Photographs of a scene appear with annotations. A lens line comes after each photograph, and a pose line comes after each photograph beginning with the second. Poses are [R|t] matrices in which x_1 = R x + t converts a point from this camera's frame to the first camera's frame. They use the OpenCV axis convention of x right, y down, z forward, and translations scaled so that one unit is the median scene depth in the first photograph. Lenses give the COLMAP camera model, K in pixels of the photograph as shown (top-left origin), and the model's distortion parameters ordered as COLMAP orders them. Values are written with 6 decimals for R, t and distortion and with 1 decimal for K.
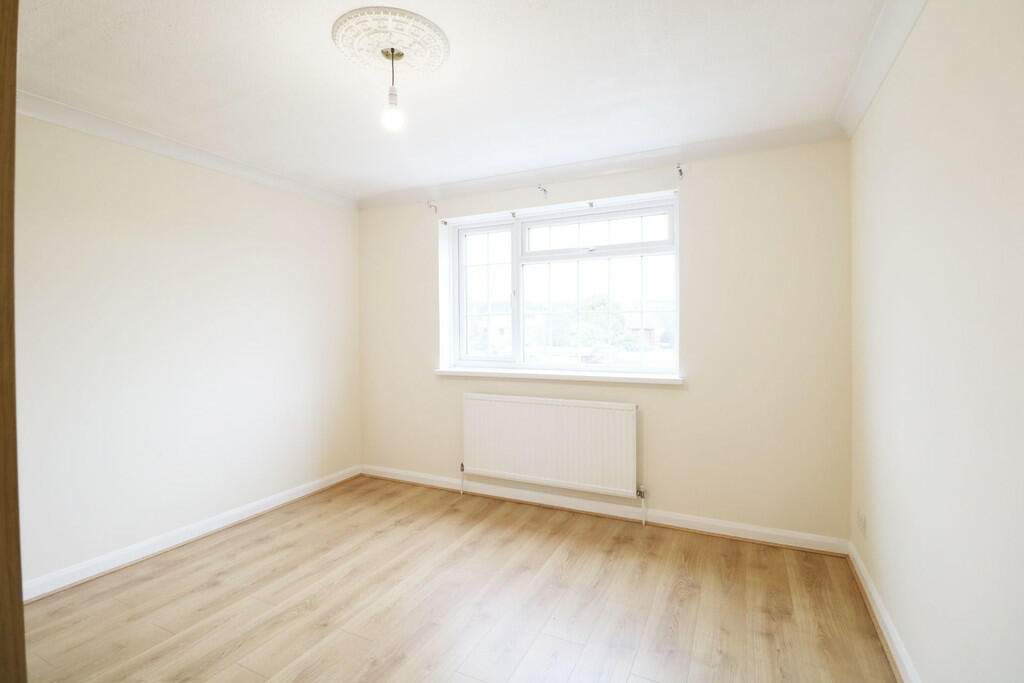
lens RADIAL K [[560.3, 0, 512.6], [0, 560.3, 335.3], [0, 0, 1]] dist [0.002198, 0.000105]
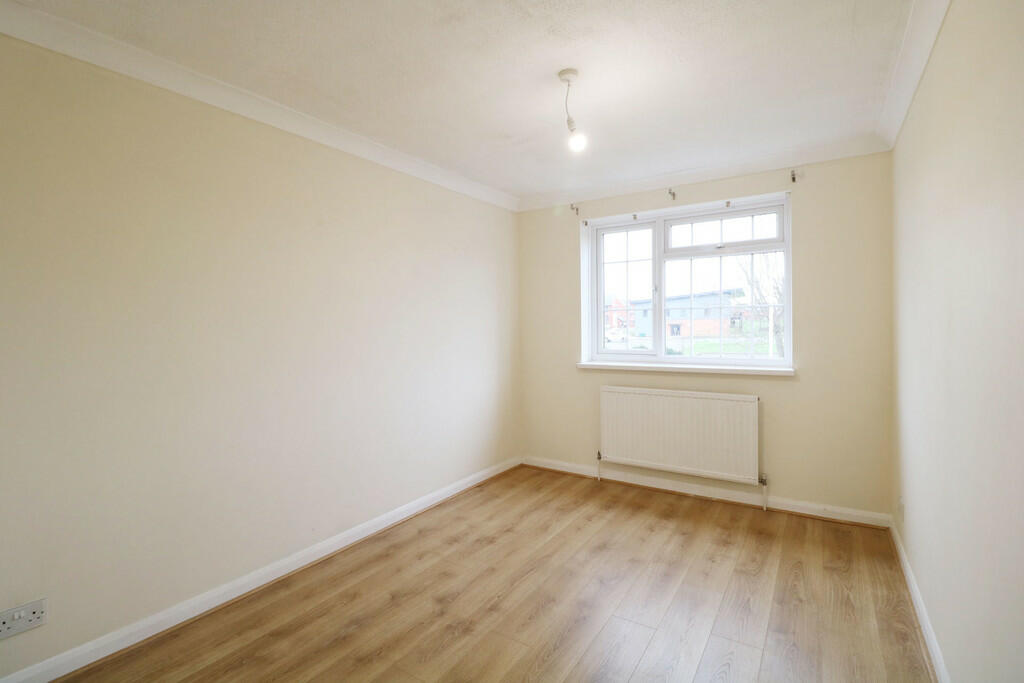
lens RADIAL K [[473.3, 0, 515.9], [0, 473.3, 332.0], [0, 0, 1]] dist [-0.009422, -0.007772]
pose [[0.997851, -0.006687, -0.065179, -0.170054], [0.006838, 0.999974, 0.002100, 0.000558], [0.065164, -0.002541, 0.997871, 0.096802]]
